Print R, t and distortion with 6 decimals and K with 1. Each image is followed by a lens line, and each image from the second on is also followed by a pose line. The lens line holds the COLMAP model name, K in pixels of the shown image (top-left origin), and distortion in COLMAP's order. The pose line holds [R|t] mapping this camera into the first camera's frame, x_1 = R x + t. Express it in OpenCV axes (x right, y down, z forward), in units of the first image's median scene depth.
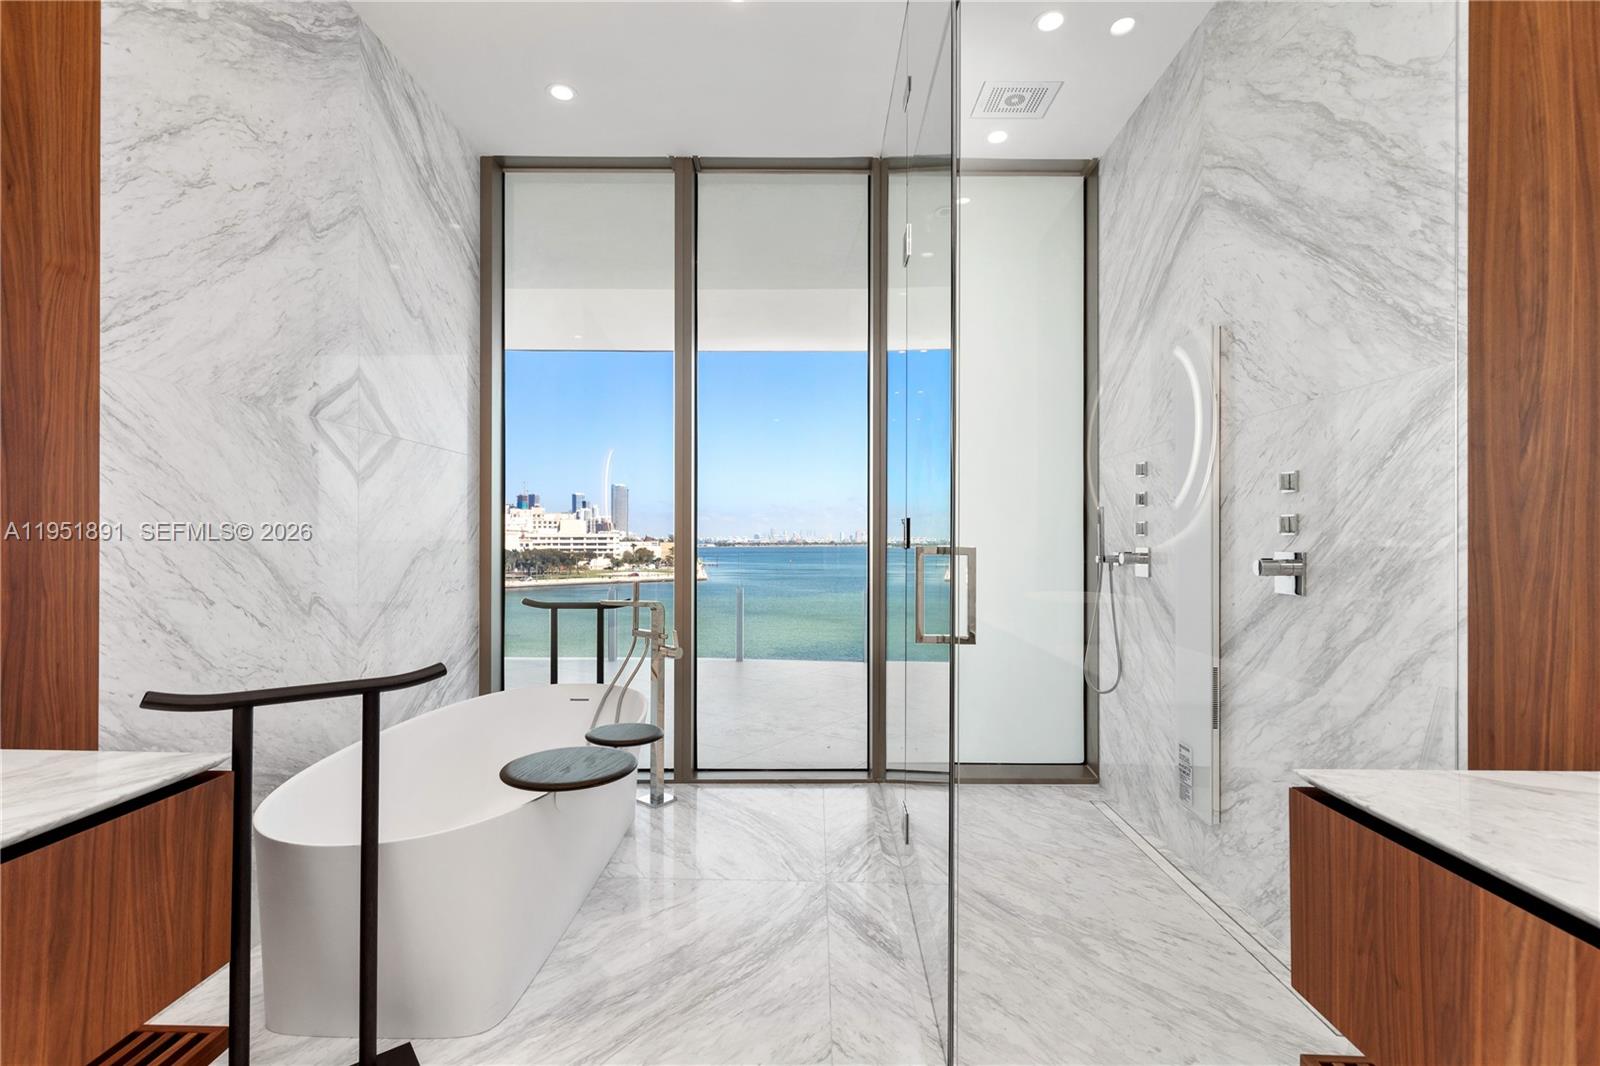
lens RADIAL K [[721.2, 0, 778.4], [0, 721.2, 563.1], [0, 0, 1]] dist [0.008929, -0.000908]
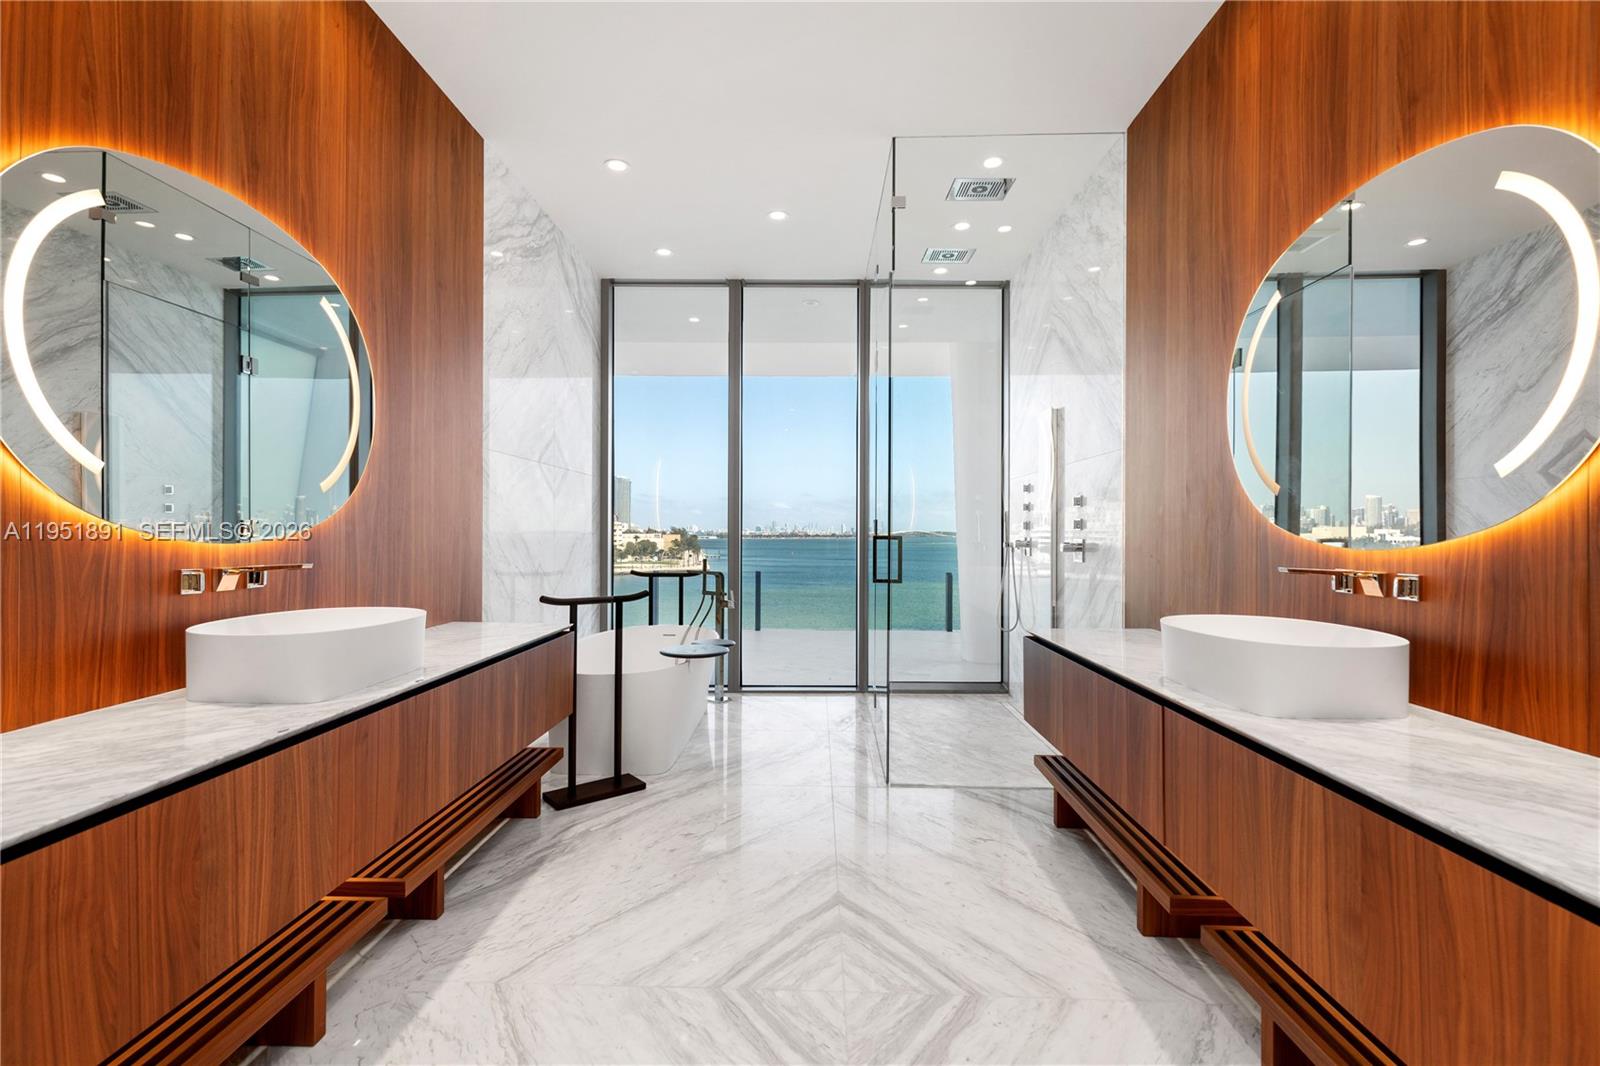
lens RADIAL K [[721.2, 0, 798.2], [0, 721.2, 534.3], [0, 0, 1]] dist [0.008929, -0.000908]
pose [[0.999668, 0.003121, 0.025576, -0.037059], [-0.002373, 0.999570, -0.029224, 0.017050], [-0.025656, 0.029153, 0.999246, -0.519606]]
